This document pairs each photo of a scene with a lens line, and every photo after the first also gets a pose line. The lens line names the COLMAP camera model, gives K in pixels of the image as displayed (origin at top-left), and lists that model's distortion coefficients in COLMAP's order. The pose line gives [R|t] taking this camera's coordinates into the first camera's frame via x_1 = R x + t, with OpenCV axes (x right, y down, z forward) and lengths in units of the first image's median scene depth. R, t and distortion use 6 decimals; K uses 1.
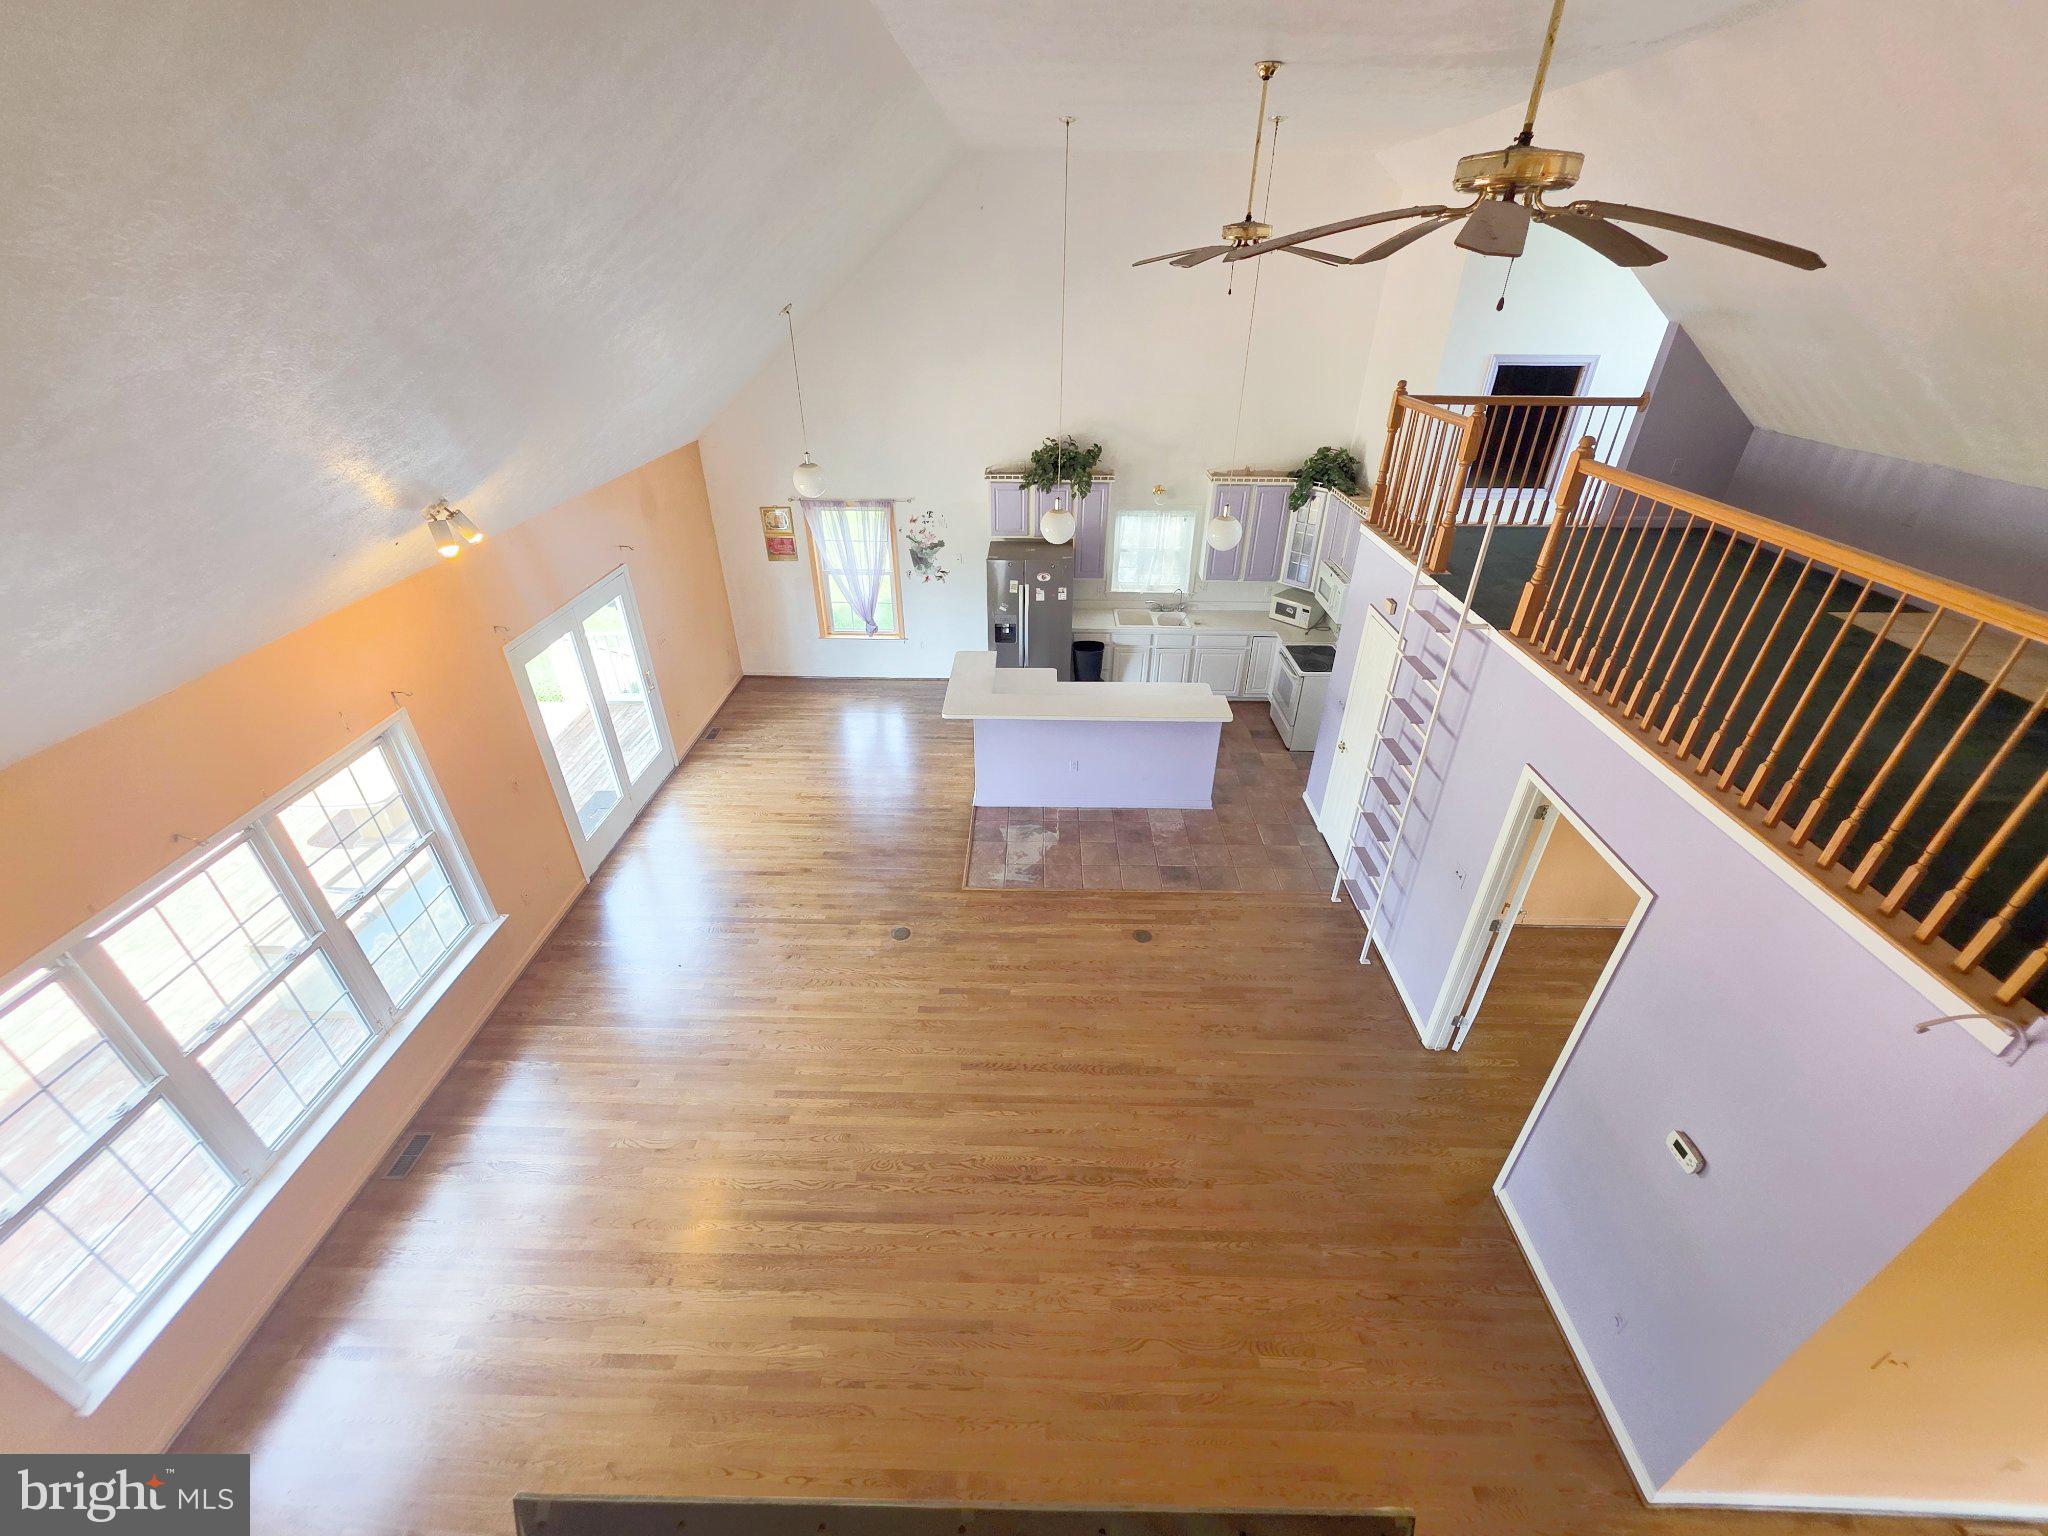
lens RADIAL K [[817.3, 0, 1023.7], [0, 817.3, 775.2], [0, 0, 1]] dist [-0.000852, 0.000924]
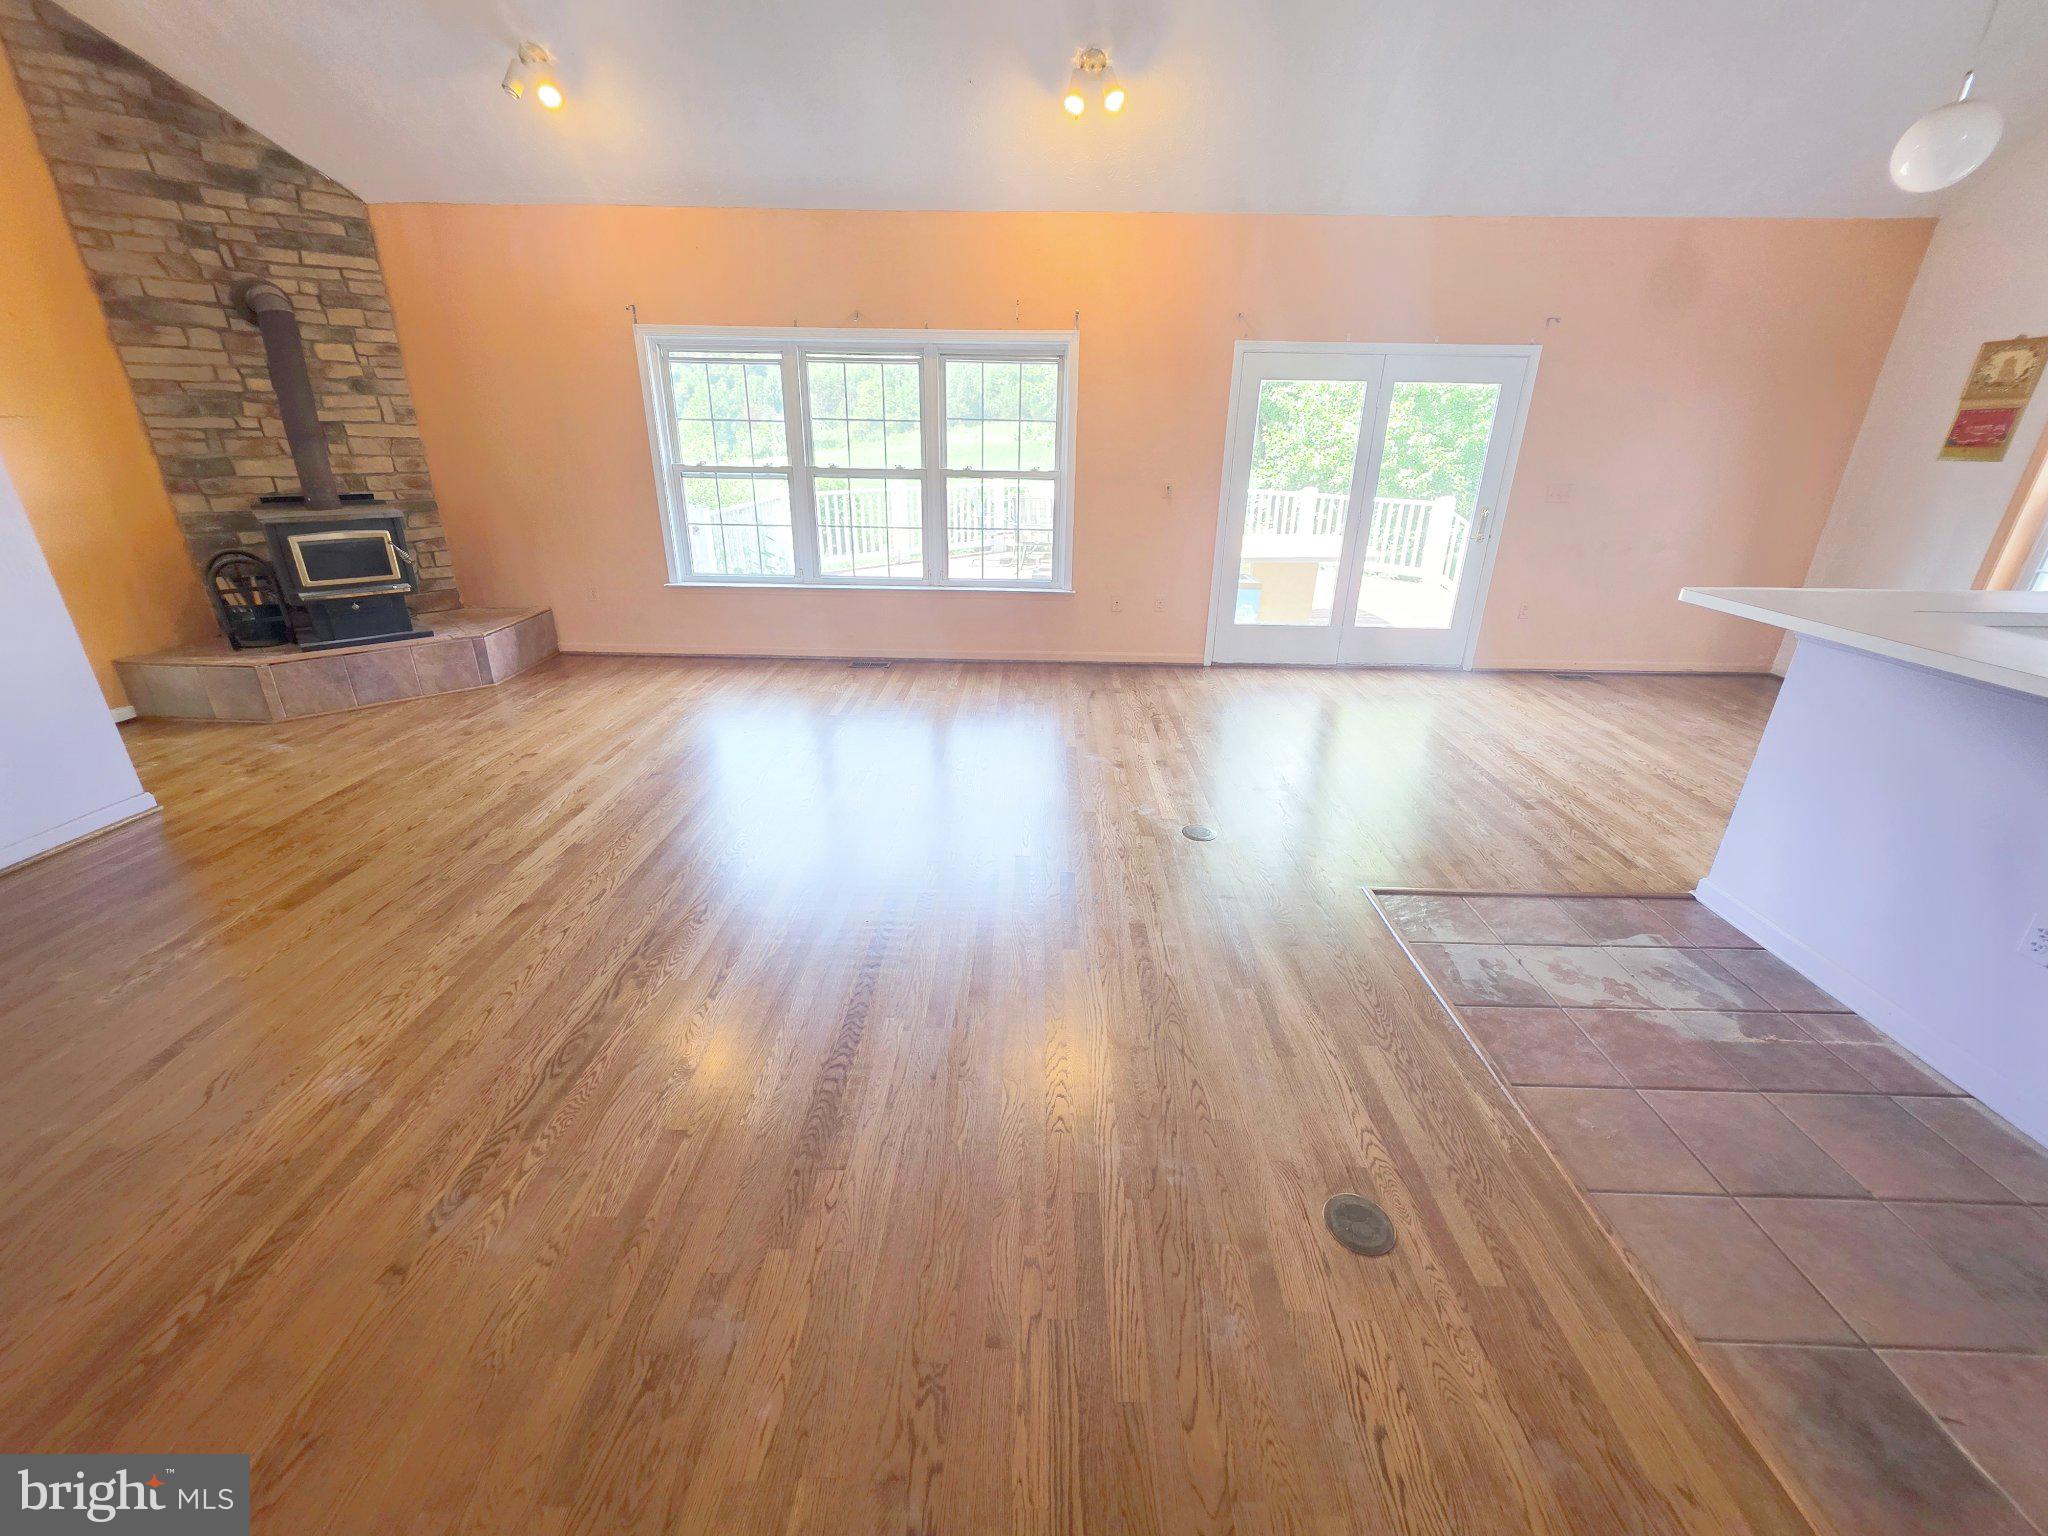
lens RADIAL K [[817.3, 0, 1024.0], [0, 817.3, 764.6], [0, 0, 1]] dist [-0.000852, 0.000924]
pose [[-0.000282, 0.378879, -0.925446, 0.472872], [-0.536736, 0.780788, 0.319820, 0.060095], [0.843750, 0.496811, 0.203138, 1.044152]]
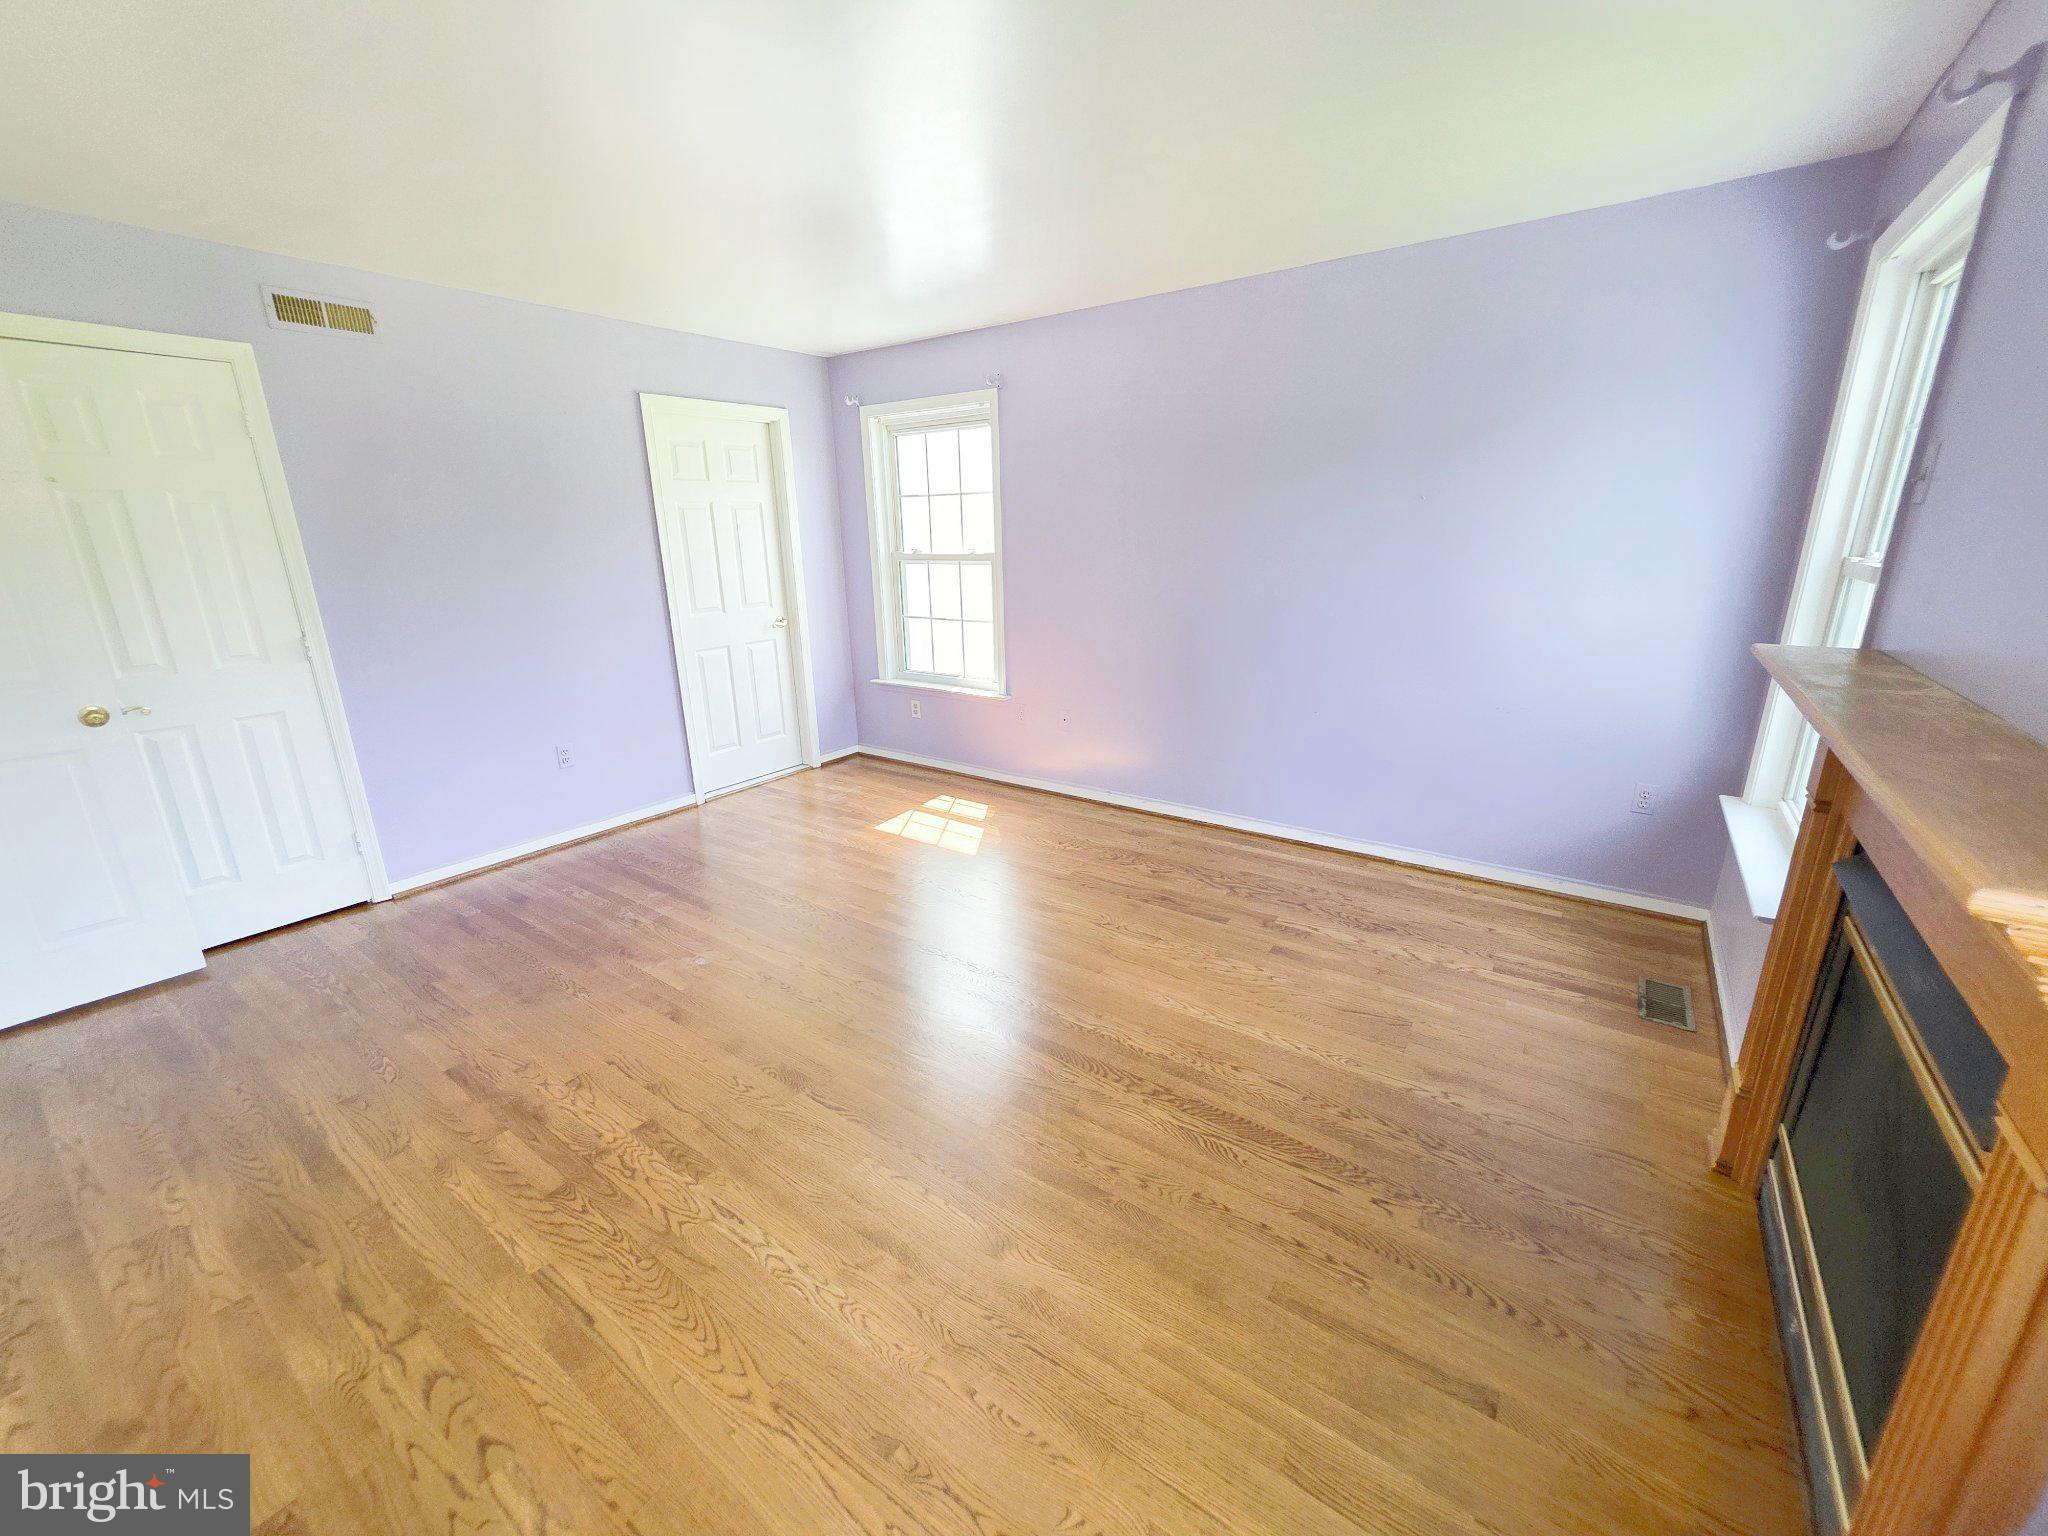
lens RADIAL K [[817.3, 0, 1027.1], [0, 817.3, 778.3], [0, 0, 1]] dist [-0.000852, 0.000924]
pose [[-0.565419, 0.244256, -0.787808, 0.007859], [-0.416336, 0.740013, 0.528247, -0.253816], [0.712015, 0.626674, -0.316725, 1.625219]]
